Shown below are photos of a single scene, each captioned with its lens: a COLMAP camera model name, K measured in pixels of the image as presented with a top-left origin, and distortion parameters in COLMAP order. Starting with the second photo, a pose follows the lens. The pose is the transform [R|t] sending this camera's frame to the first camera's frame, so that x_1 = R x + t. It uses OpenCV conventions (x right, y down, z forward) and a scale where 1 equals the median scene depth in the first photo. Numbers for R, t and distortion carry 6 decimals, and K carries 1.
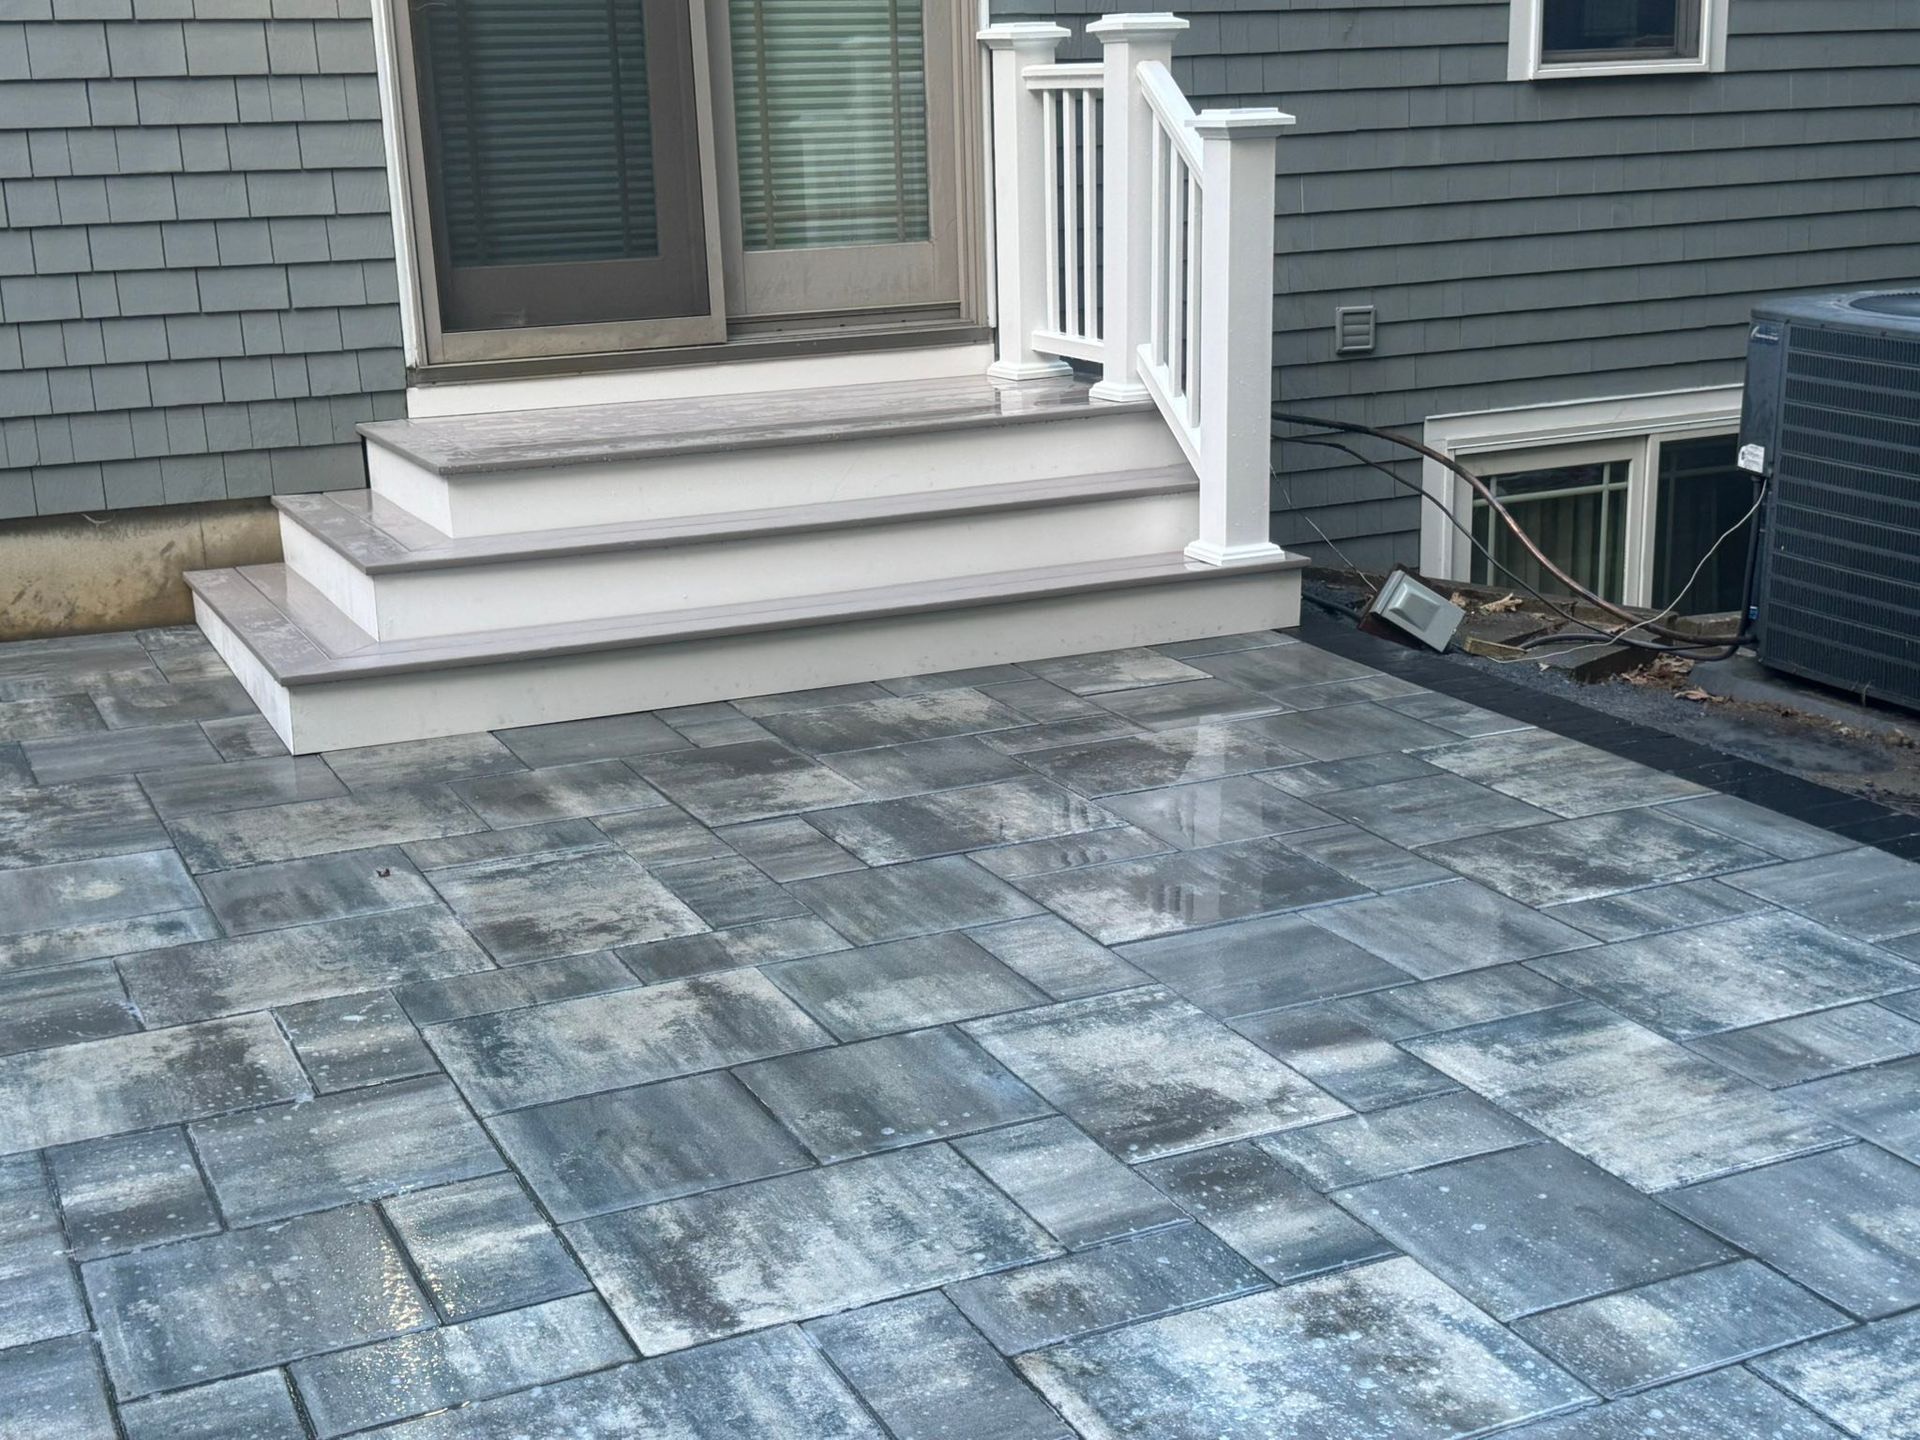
lens RADIAL K [[2424.4, 0, 966.7], [0, 2424.4, 724.5], [0, 0, 1]] dist [0.112606, 0.000000]
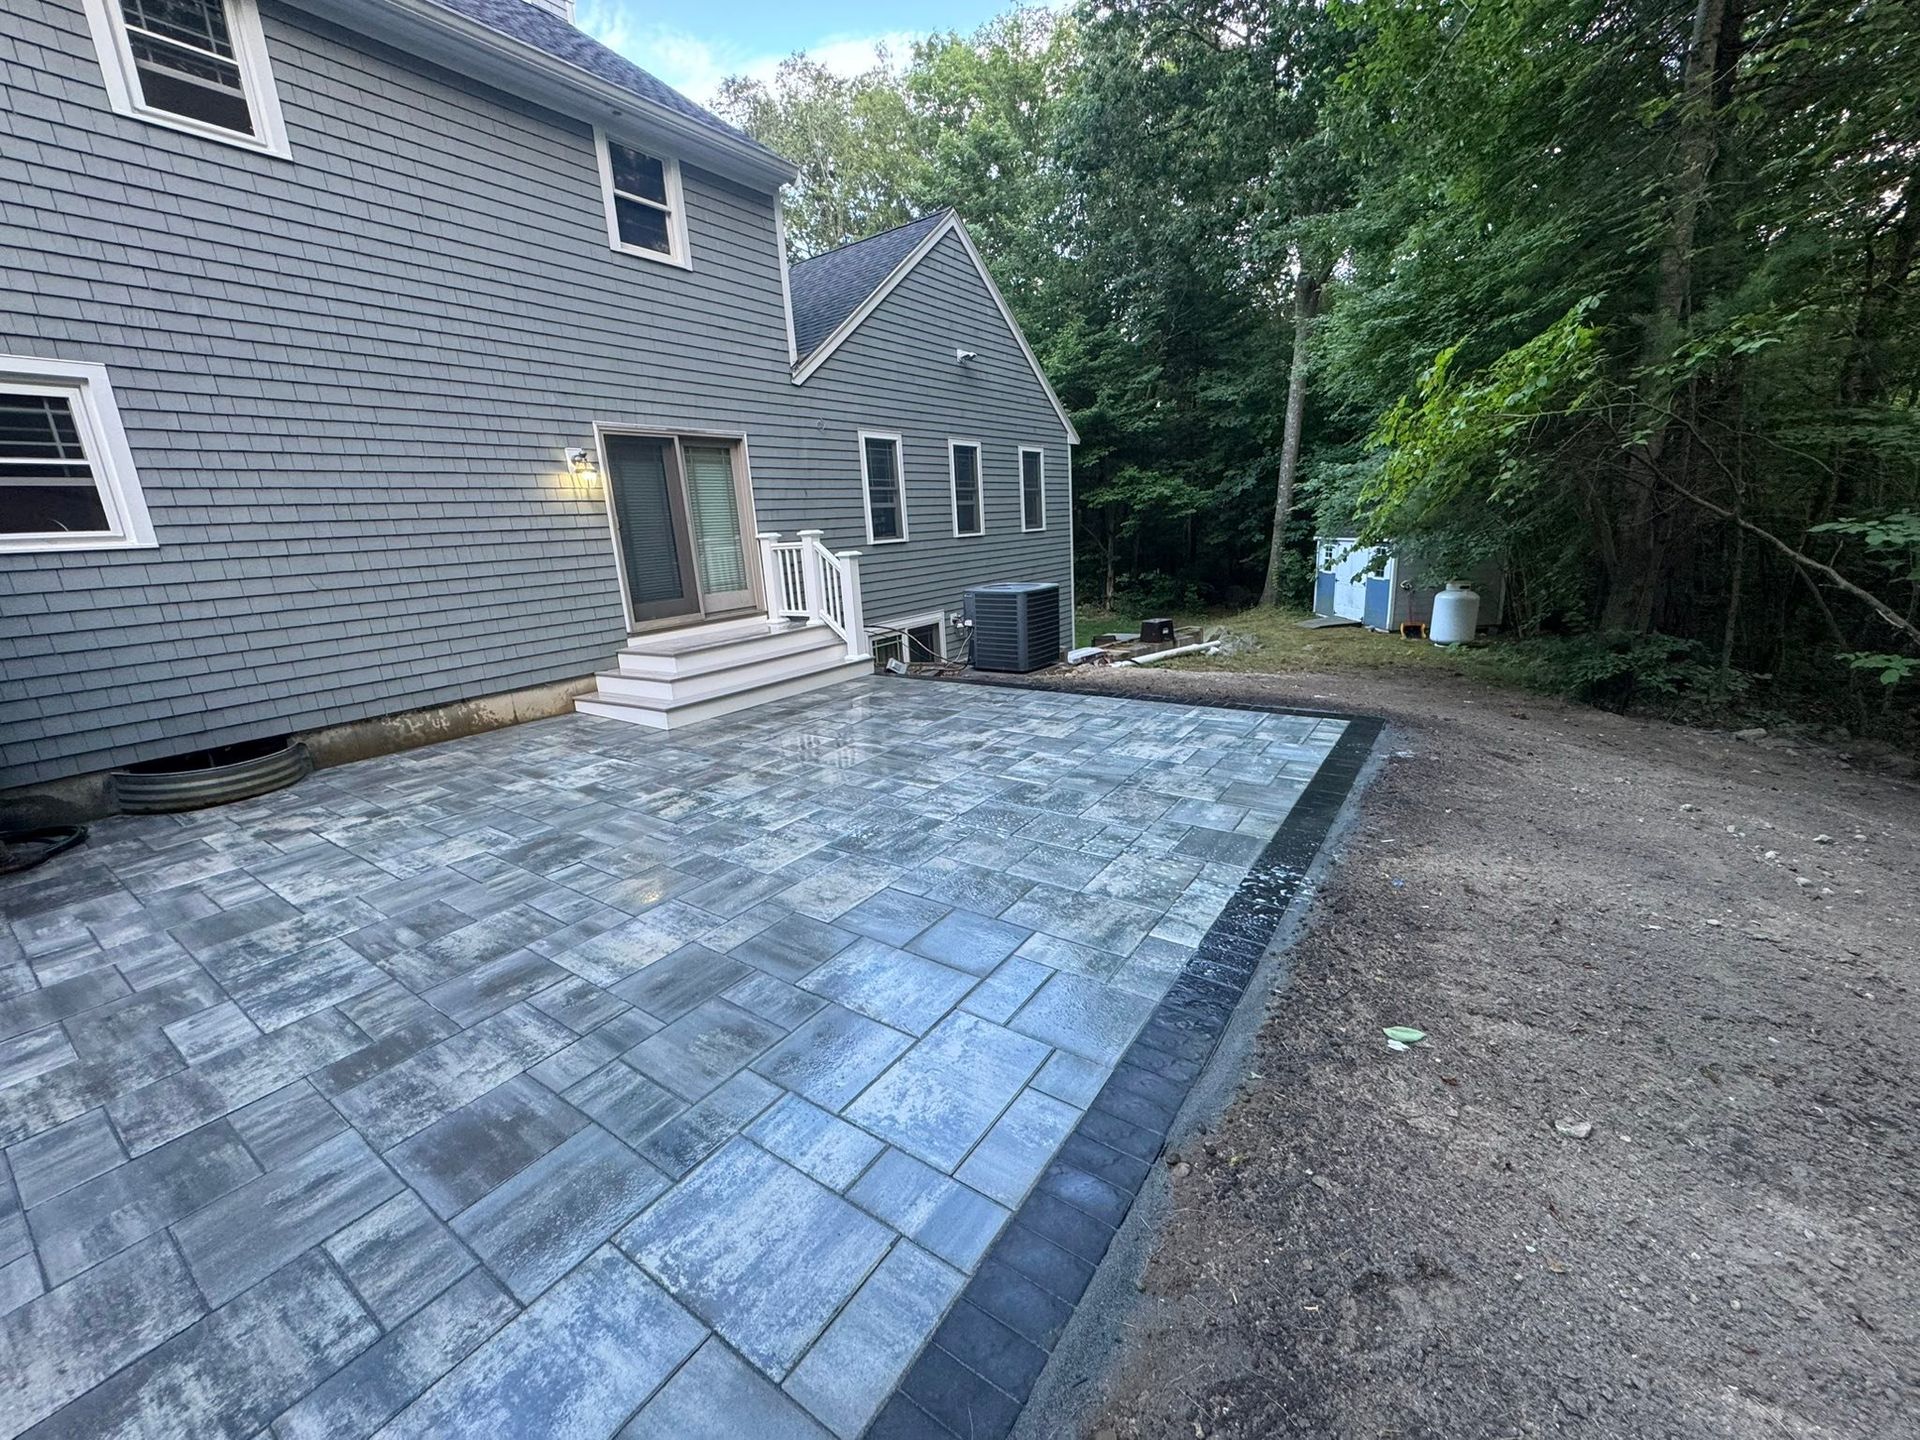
lens RADIAL K [[762.7, 0, 944.7], [0, 762.7, 719.3], [0, 0, 1]] dist [-0.002213, 0.000011]
pose [[0.868787, -0.145245, 0.473407, -0.393796], [0.162165, 0.986750, 0.005140, 0.050712], [-0.467881, 0.072305, 0.880829, -0.201027]]
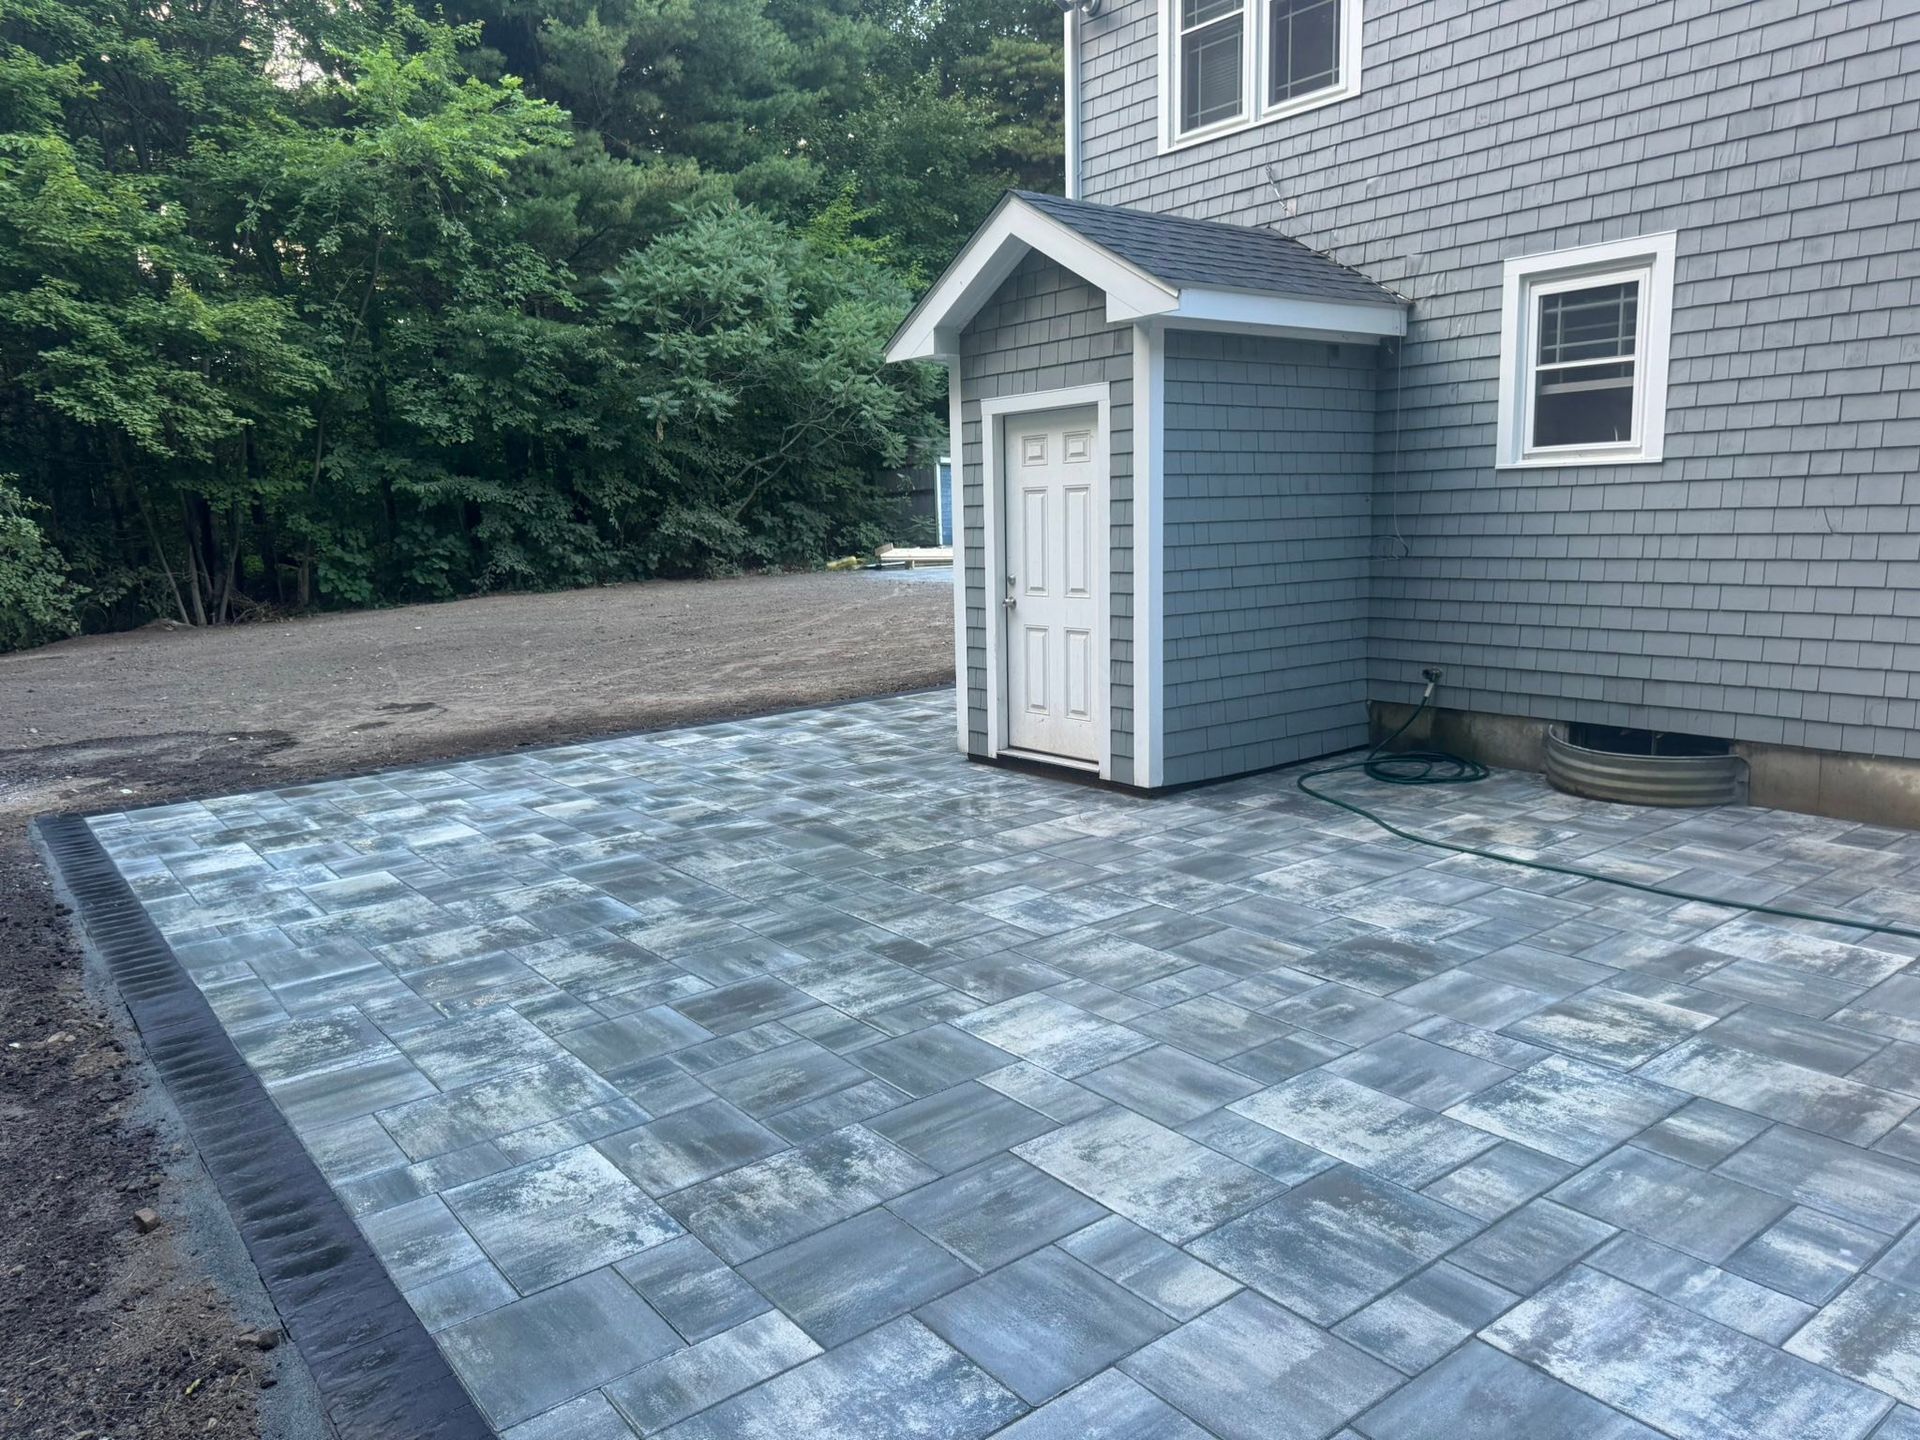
lens RADIAL K [[1344.0, 0, 953.3], [0, 1344.0, 715.3], [0, 0, 1]] dist [0.026796, -0.021324]
pose [[0.217893, 0.161703, -0.962484, 0.230949], [-0.236194, 0.965601, 0.108755, -0.042247], [0.946961, 0.203636, 0.248591, 0.100856]]
